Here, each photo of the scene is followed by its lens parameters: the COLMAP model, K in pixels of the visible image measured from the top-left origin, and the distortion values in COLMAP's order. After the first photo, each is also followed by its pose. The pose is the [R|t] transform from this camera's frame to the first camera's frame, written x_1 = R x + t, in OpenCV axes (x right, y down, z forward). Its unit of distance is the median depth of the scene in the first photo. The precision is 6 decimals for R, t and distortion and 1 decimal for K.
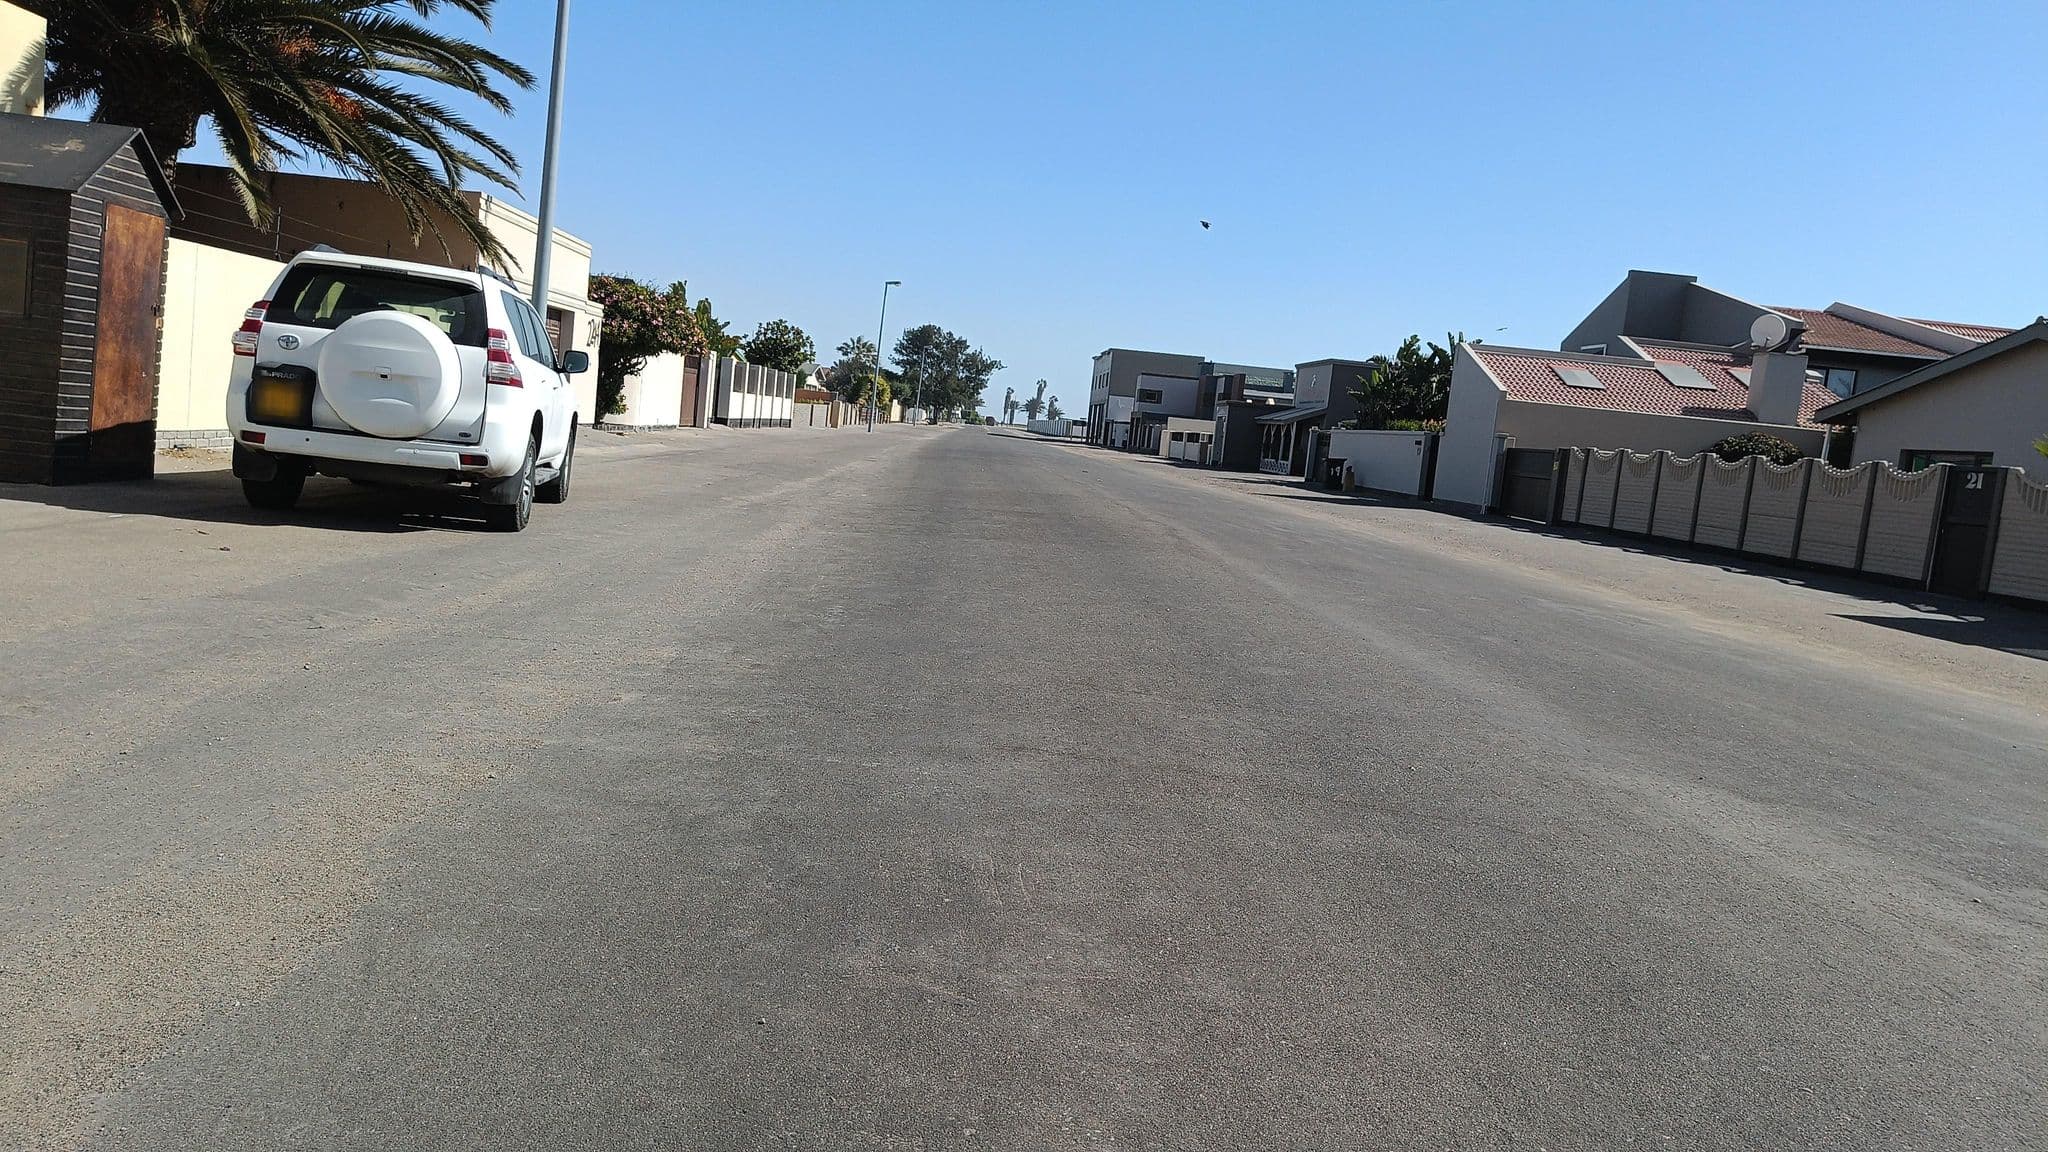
lens RADIAL K [[1531.2, 0, 1020.9], [0, 1531.2, 576.5], [0, 0, 1]] dist [0.004347, 0.001005]
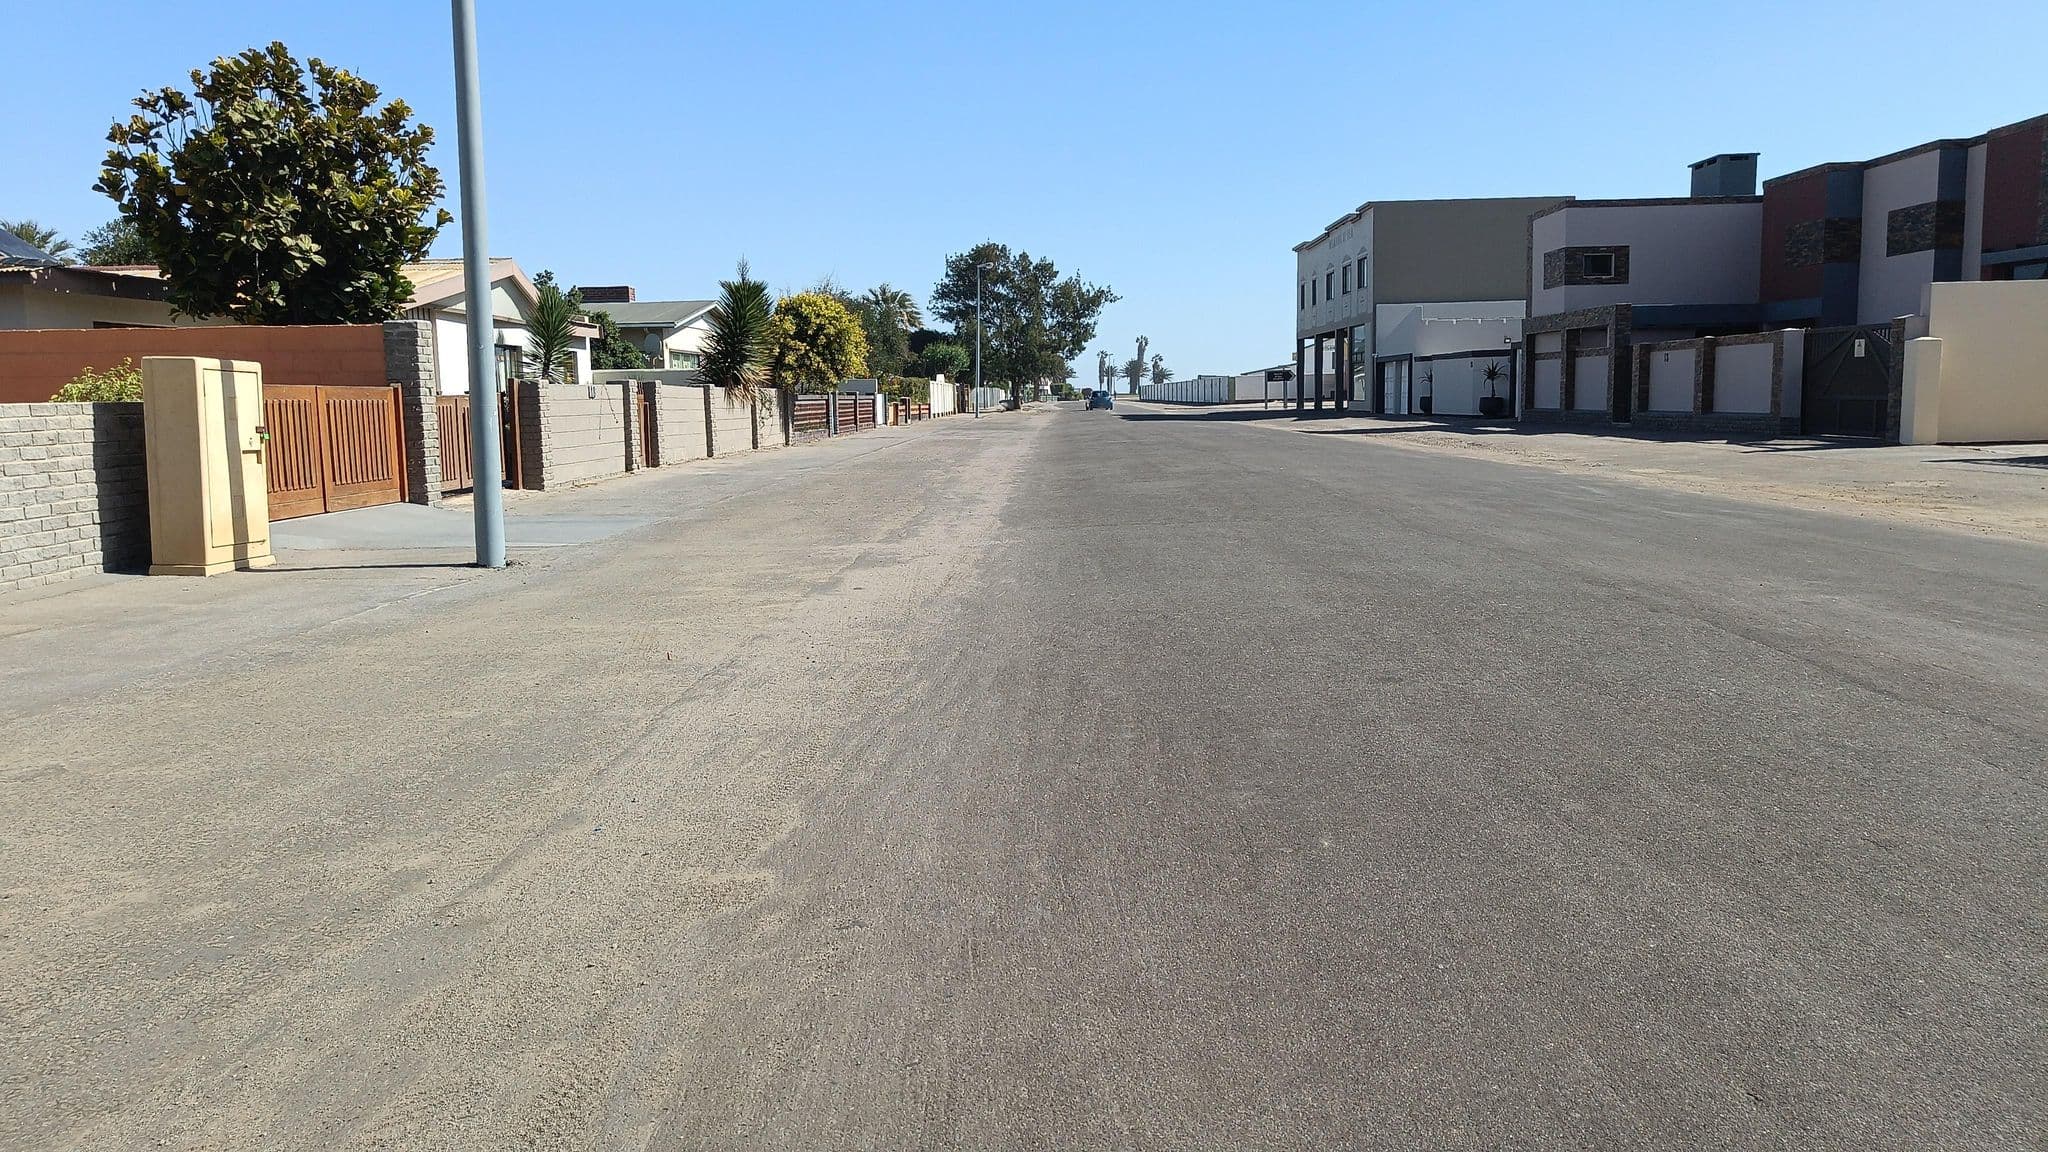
lens RADIAL K [[1531.2, 0, 1027.8], [0, 1531.2, 576.5], [0, 0, 1]] dist [0.004347, 0.001005]
pose [[0.991422, -0.114247, -0.063484, -0.020675], [0.115261, 0.993256, 0.012548, -0.040840], [0.061623, -0.019757, 0.997904, 0.397047]]
